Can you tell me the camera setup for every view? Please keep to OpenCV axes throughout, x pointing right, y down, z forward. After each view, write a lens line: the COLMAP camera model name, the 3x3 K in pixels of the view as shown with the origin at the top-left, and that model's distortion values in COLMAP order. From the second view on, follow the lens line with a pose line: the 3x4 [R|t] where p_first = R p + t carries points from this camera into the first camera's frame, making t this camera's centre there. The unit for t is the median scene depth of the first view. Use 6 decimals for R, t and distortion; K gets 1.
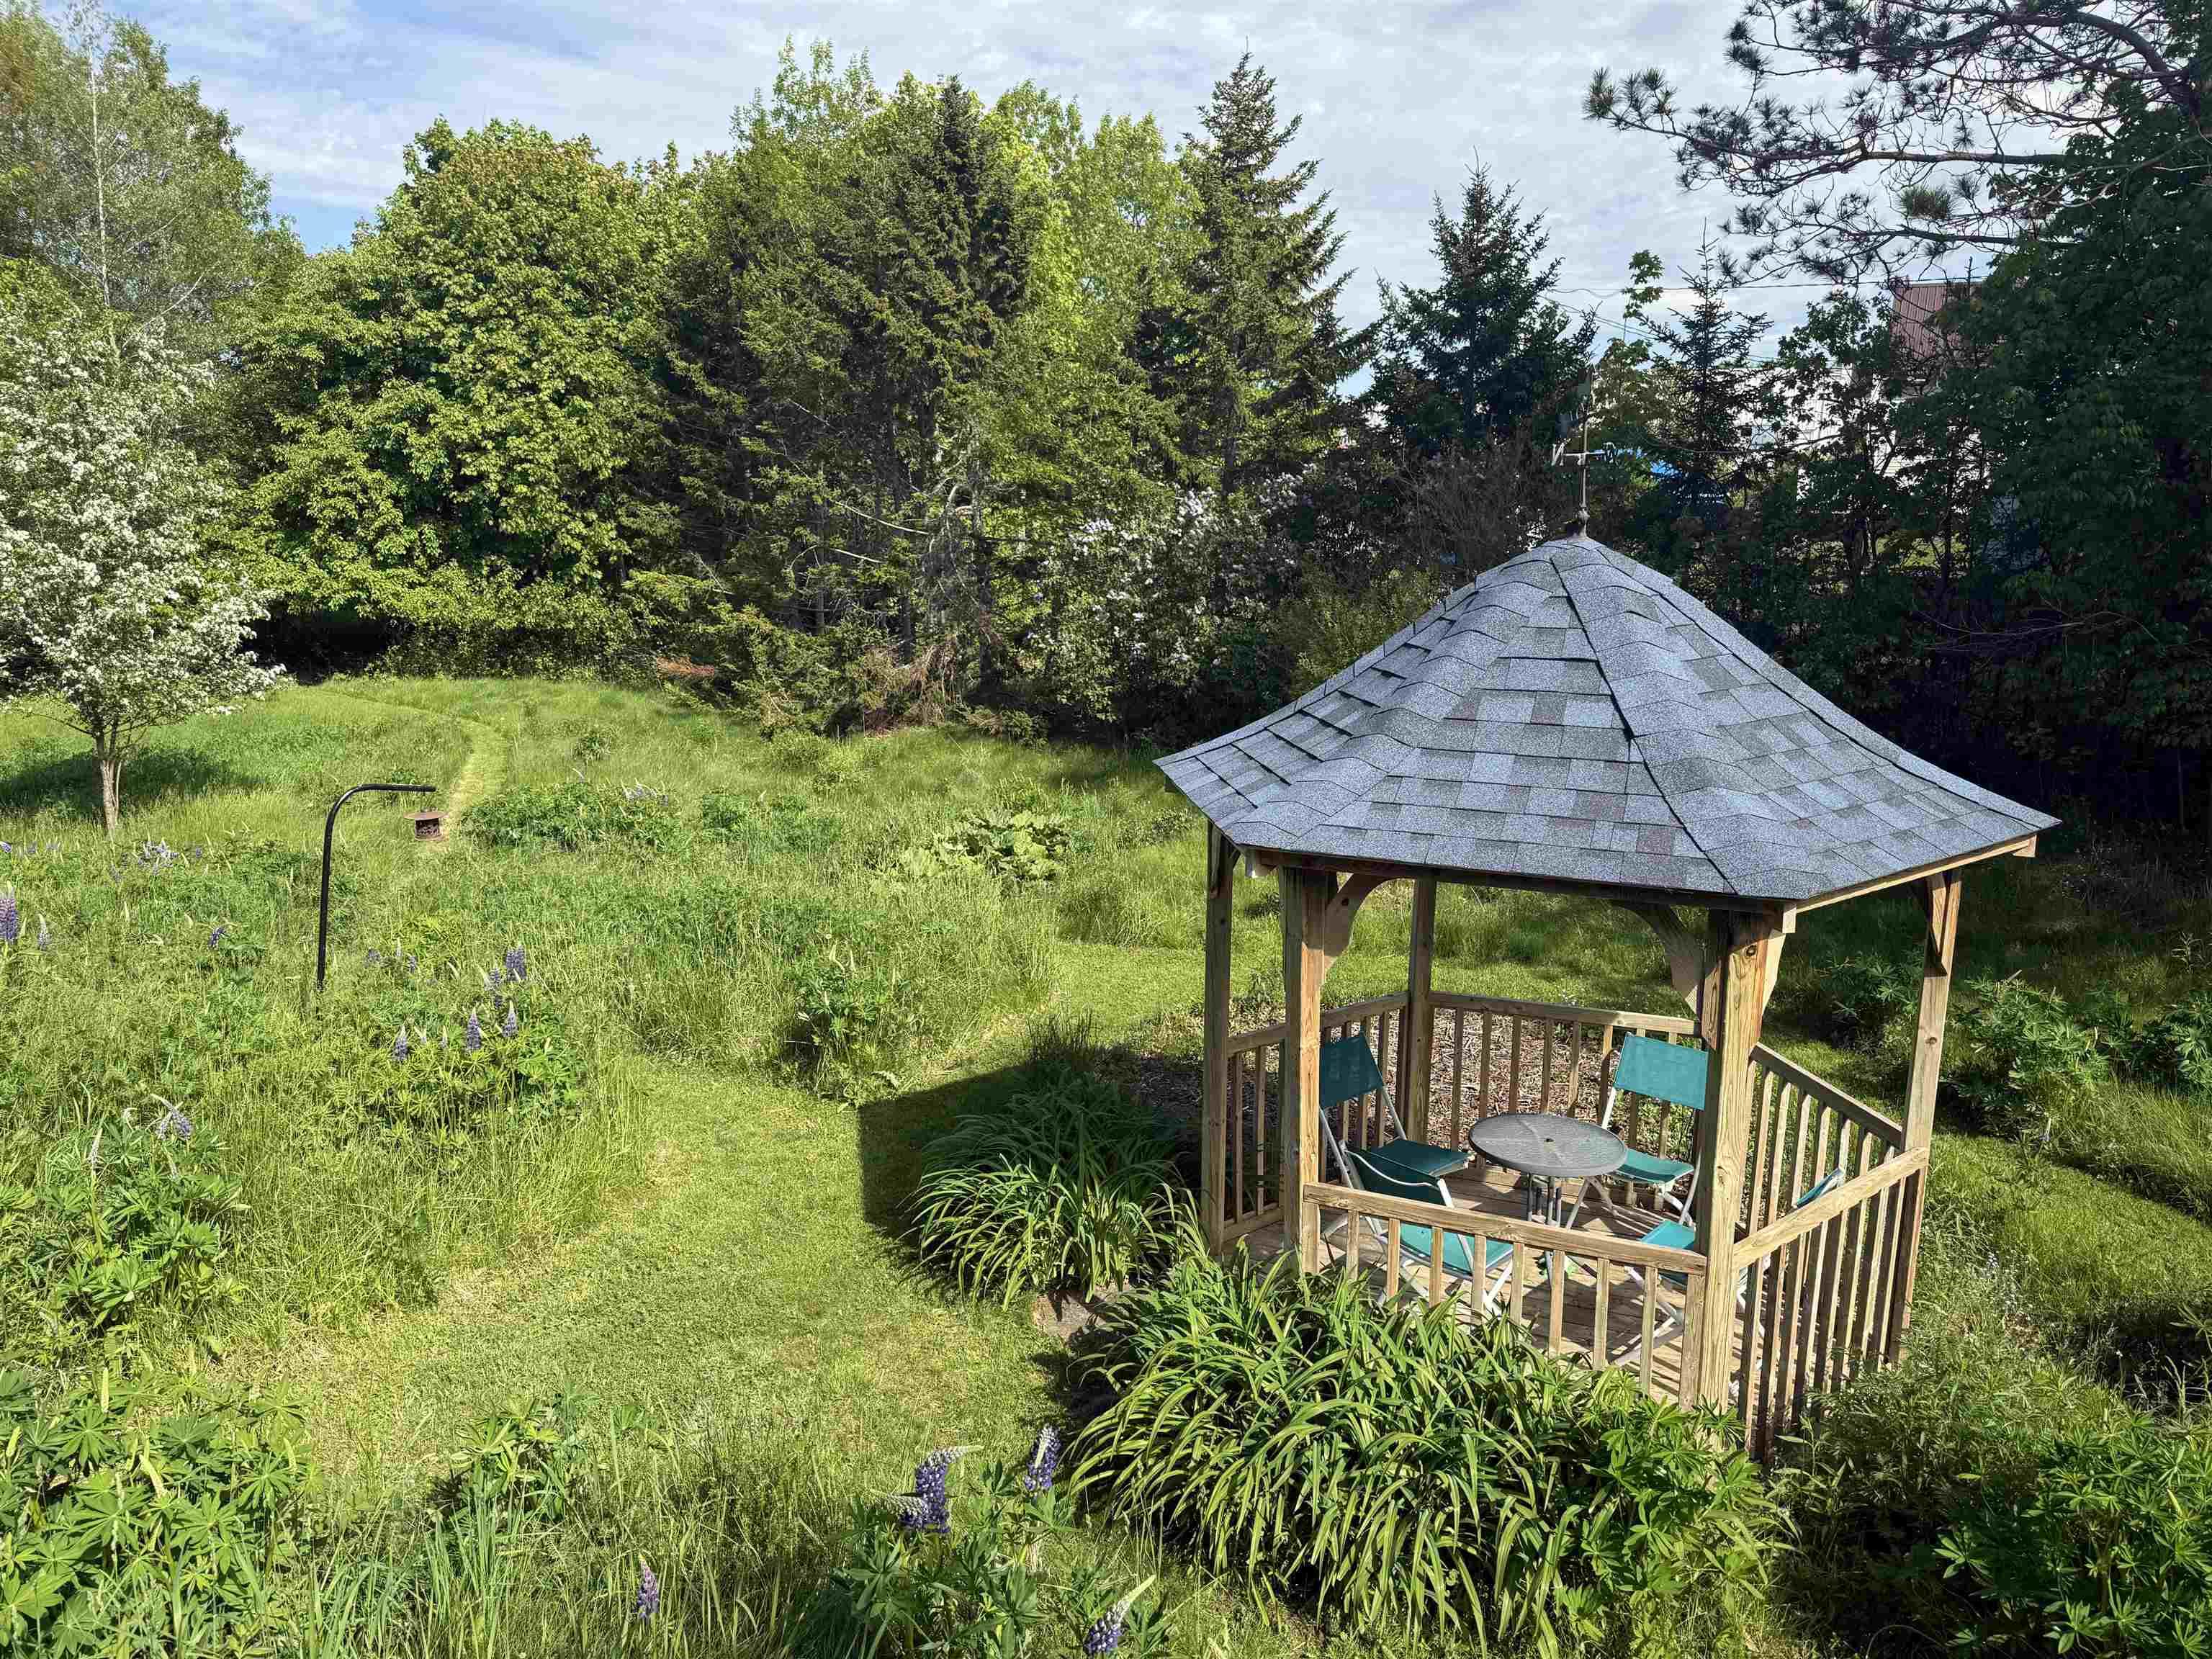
lens RADIAL K [[1539.4, 0, 1122.2], [0, 1539.4, 837.9], [0, 0, 1]] dist [0.065826, -0.083477]
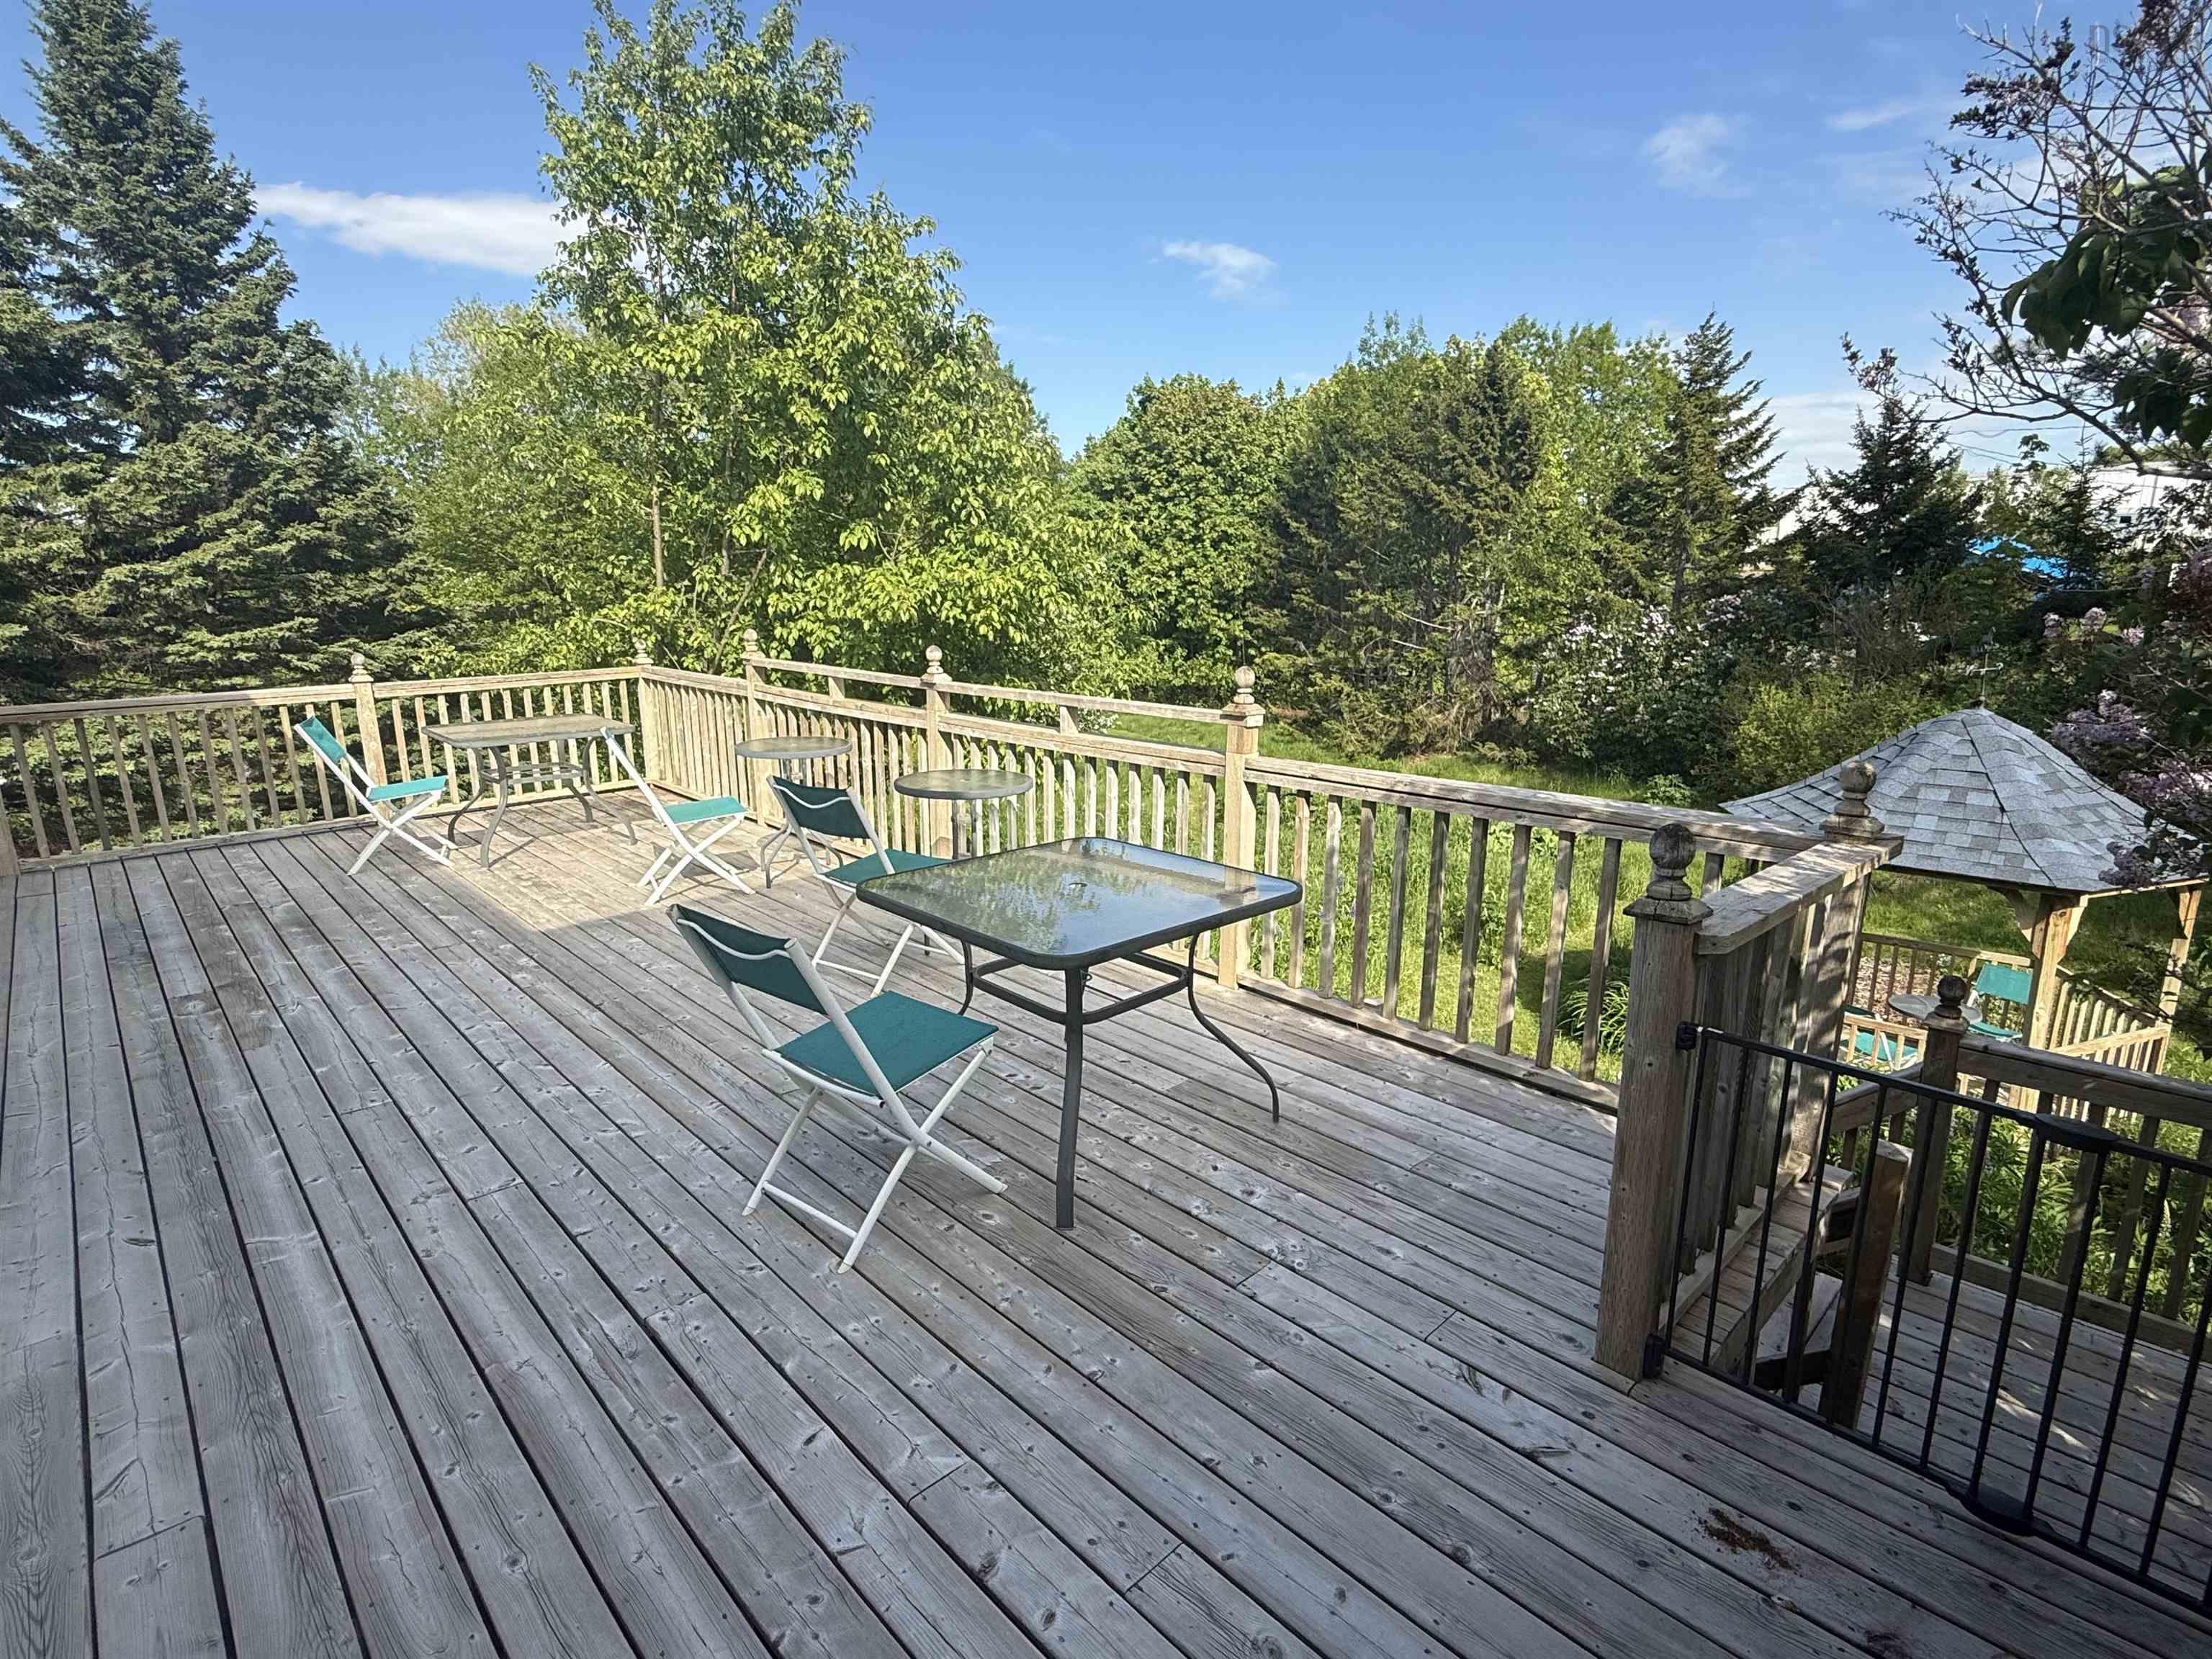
lens RADIAL K [[1090.9, 0, 1095.5], [0, 1090.9, 834.2], [0, 0, 1]] dist [0.002942, -0.001752]
pose [[0.932702, 0.063728, -0.354973, -0.072959], [-0.057395, 0.997949, 0.028352, -0.001082], [0.356052, -0.006070, 0.934446, -0.205508]]
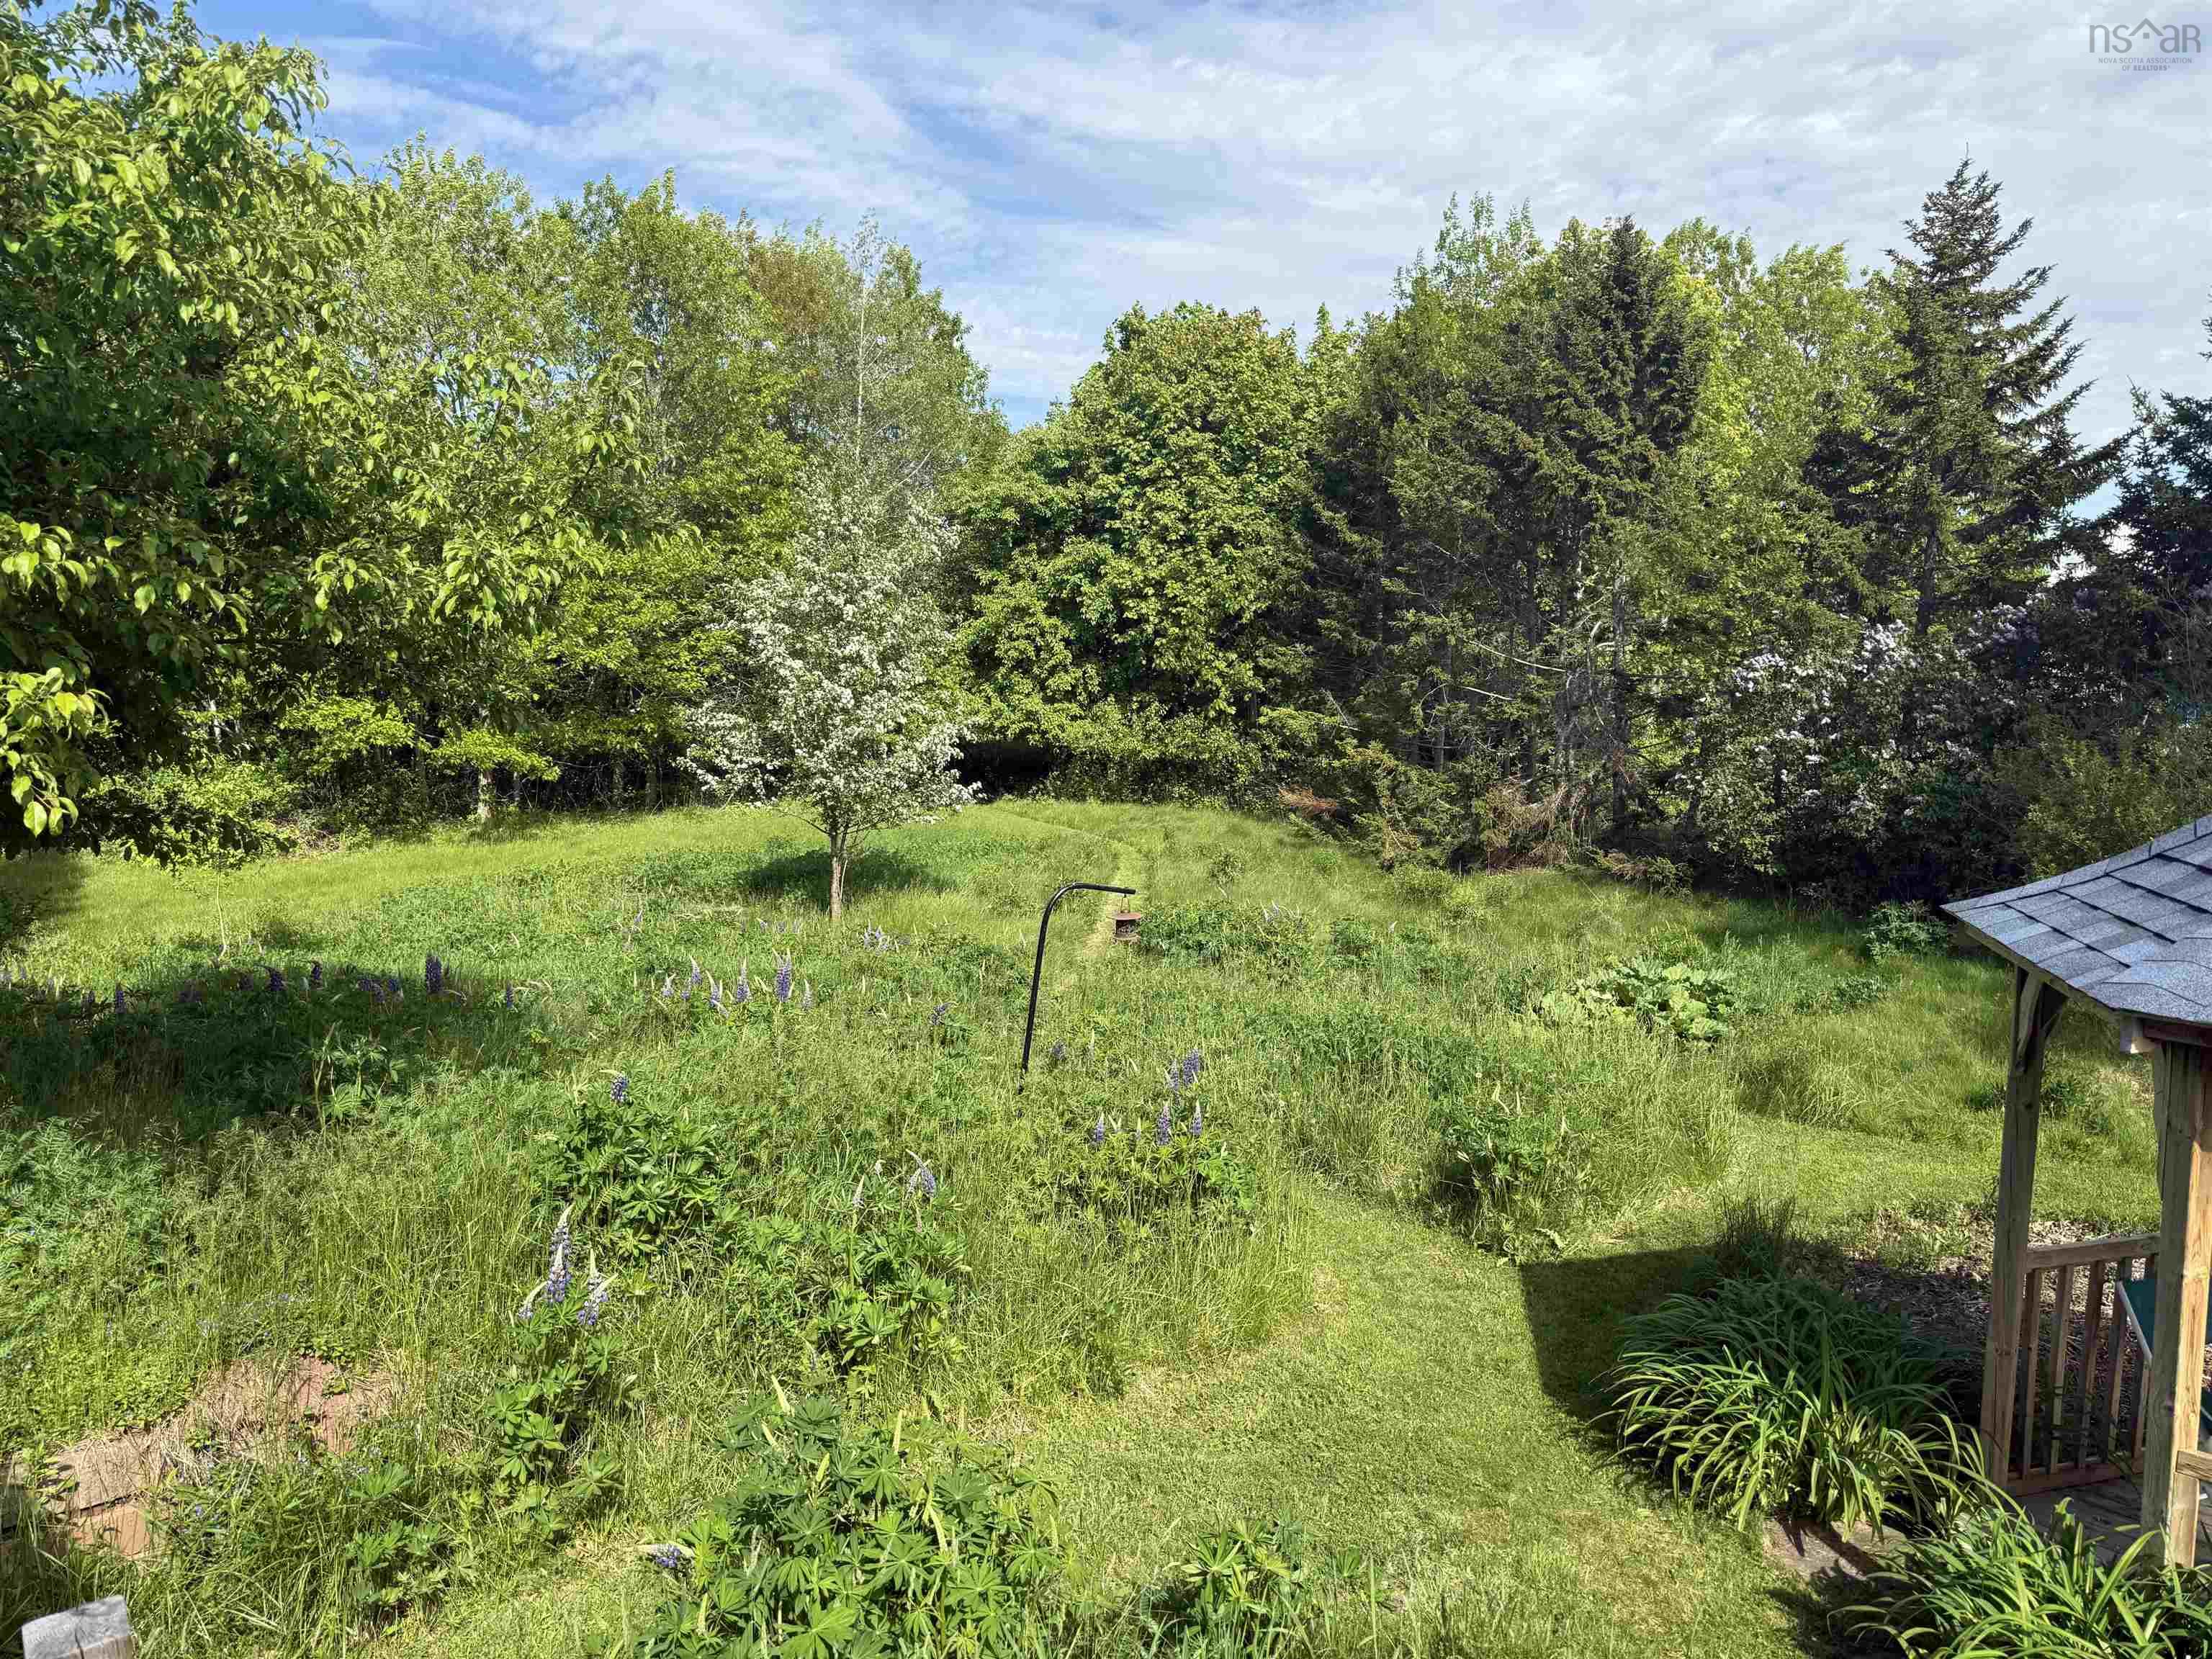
lens RADIAL K [[1539.4, 0, 1120.4], [0, 1539.4, 832.3], [0, 0, 1]] dist [0.065826, -0.083477]
pose [[0.928130, 0.048206, -0.369122, -0.026582], [-0.082883, 0.993450, -0.078664, 0.004229], [0.362912, 0.103604, 0.926046, 0.007810]]
